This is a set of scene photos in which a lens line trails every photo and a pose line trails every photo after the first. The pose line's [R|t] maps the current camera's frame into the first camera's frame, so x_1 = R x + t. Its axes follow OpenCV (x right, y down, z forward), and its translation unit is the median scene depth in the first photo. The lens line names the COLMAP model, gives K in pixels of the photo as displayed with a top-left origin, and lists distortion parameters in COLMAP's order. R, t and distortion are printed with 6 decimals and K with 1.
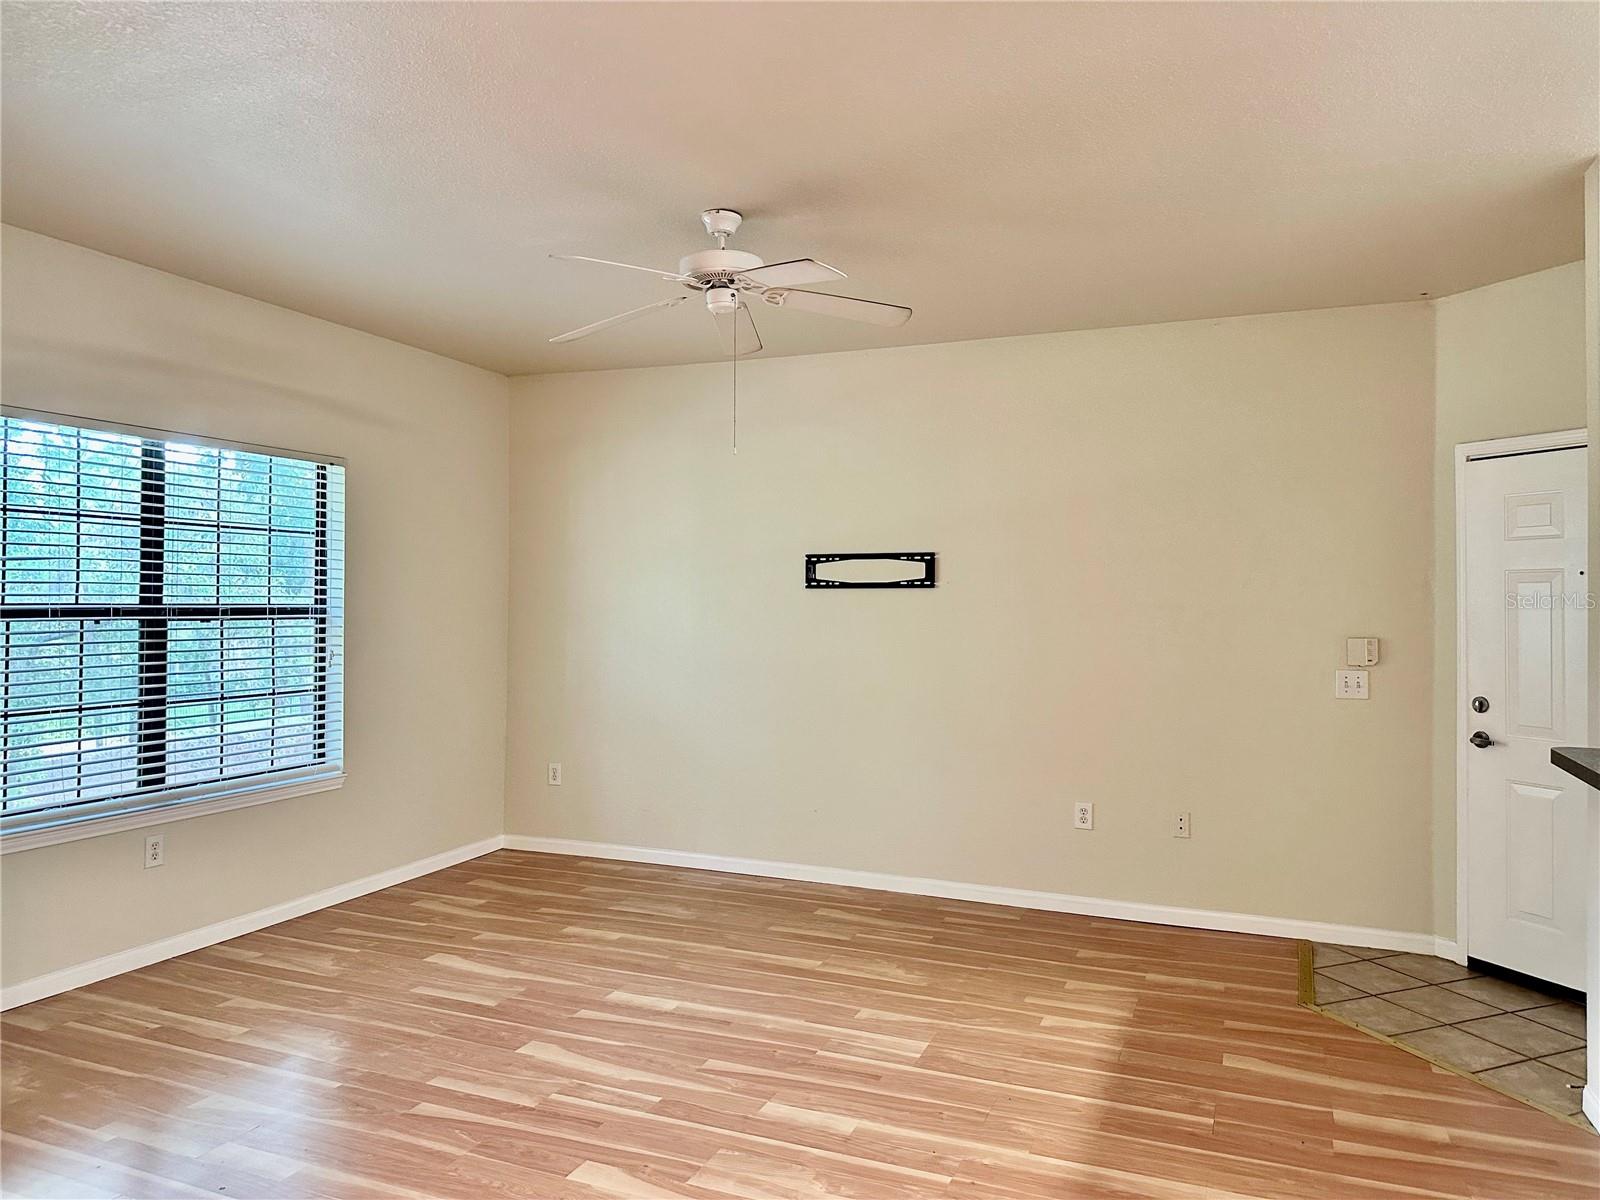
lens RADIAL K [[1116.3, 0, 801.6], [0, 1116.3, 591.5], [0, 0, 1]] dist [0.054350, -0.071022]
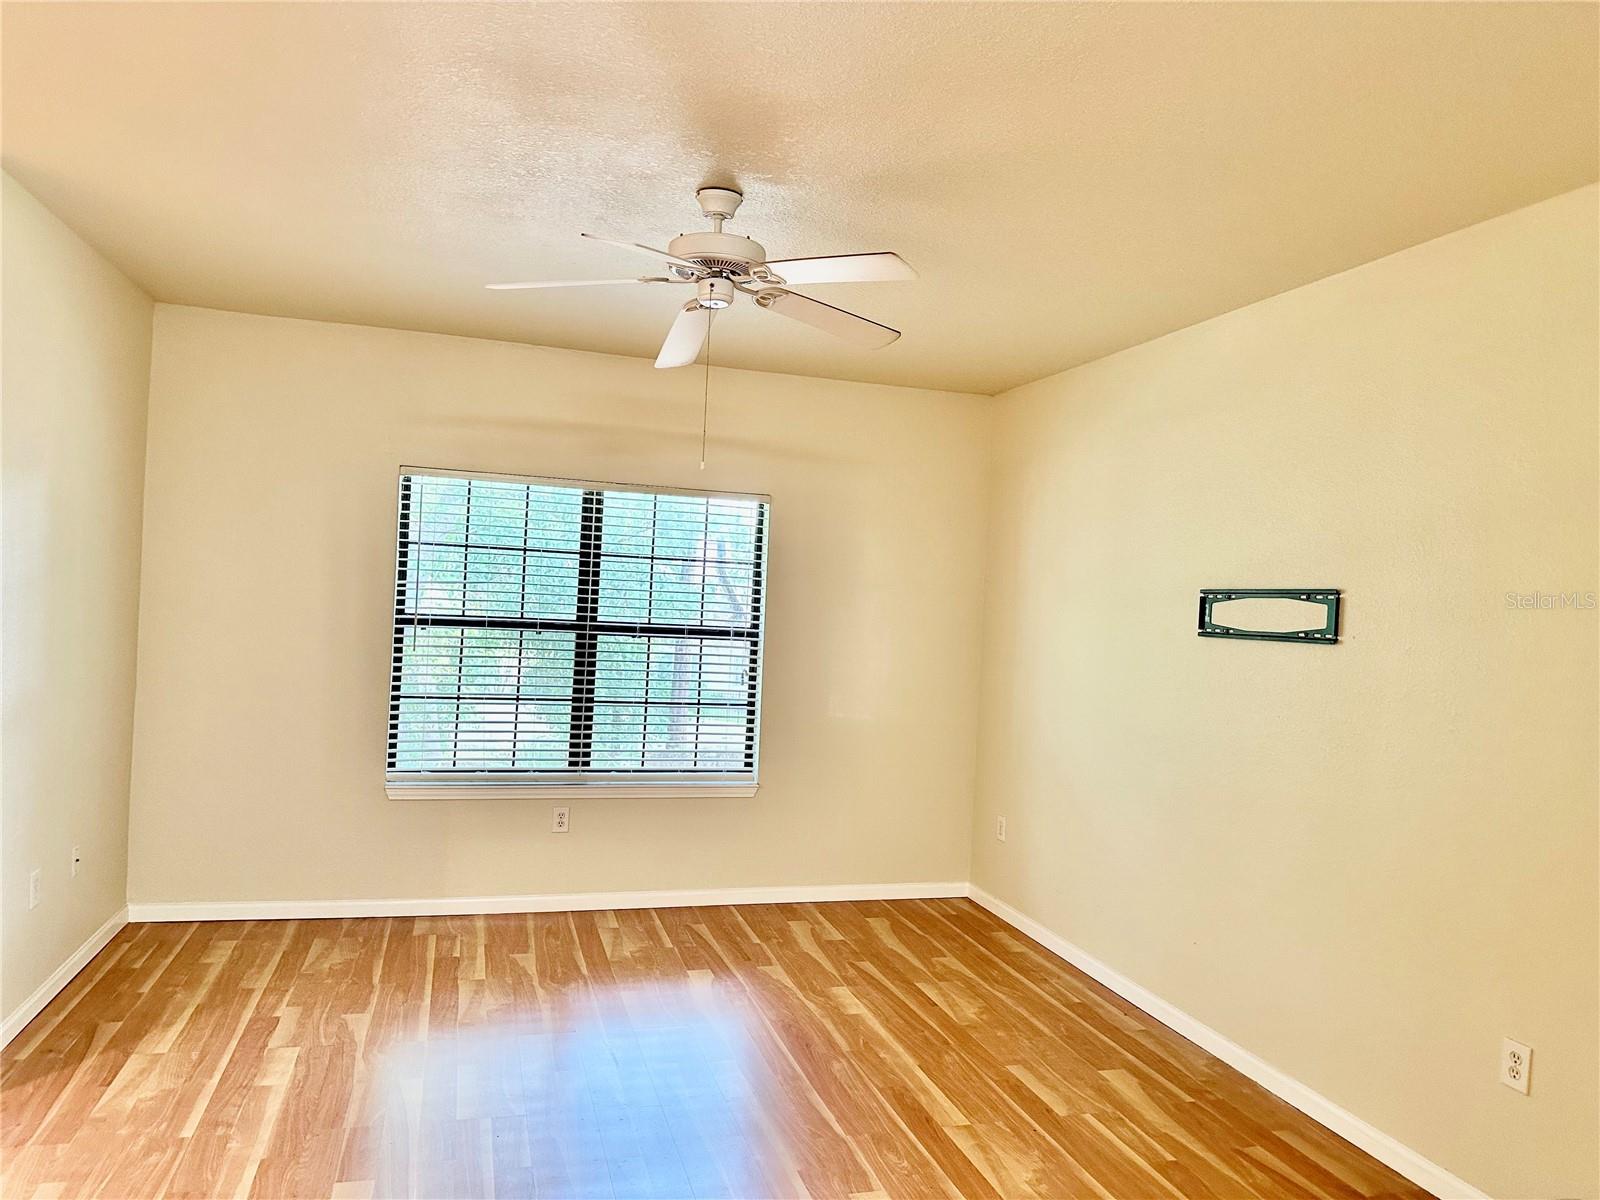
lens RADIAL K [[1116.3, 0, 787.7], [0, 1116.3, 601.2], [0, 0, 1]] dist [0.054350, -0.071022]
pose [[0.618106, 0.023647, -0.785739, 0.539273], [-0.039012, 0.999239, -0.000617, -0.018833], [0.785126, 0.031034, 0.618558, 0.424601]]
